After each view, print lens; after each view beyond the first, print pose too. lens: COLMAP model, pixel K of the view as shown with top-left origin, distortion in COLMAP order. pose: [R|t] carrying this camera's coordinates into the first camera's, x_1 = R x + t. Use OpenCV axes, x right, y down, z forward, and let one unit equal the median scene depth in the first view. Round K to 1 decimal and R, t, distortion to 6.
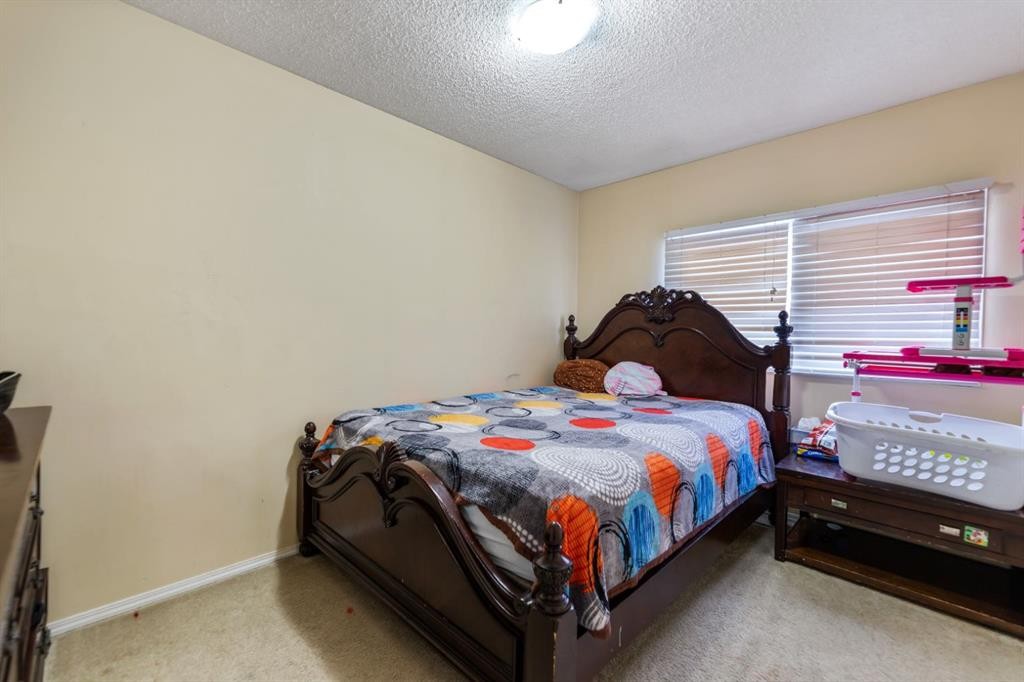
lens RADIAL K [[420.1, 0, 511.8], [0, 420.1, 338.4], [0, 0, 1]] dist [0.000844, 0.000089]
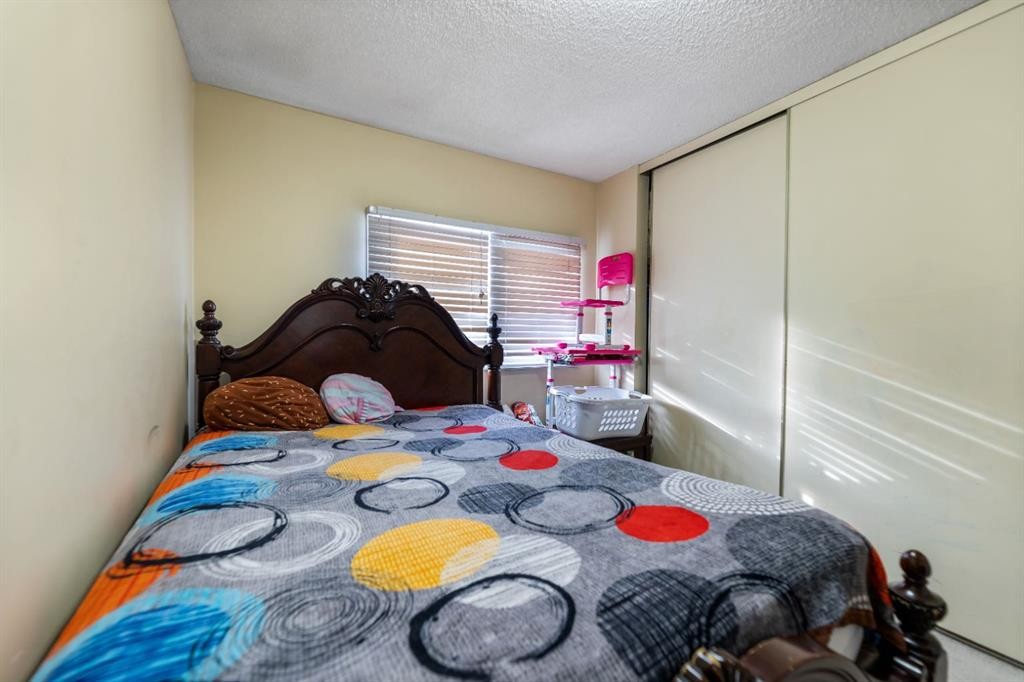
lens RADIAL K [[420.1, 0, 512.4], [0, 420.1, 342.7], [0, 0, 1]] dist [0.000844, 0.000089]
pose [[0.262836, -0.024223, 0.964536, -0.400894], [0.005662, 0.999706, 0.023563, -0.014645], [-0.964824, -0.000732, 0.262896, 0.642905]]
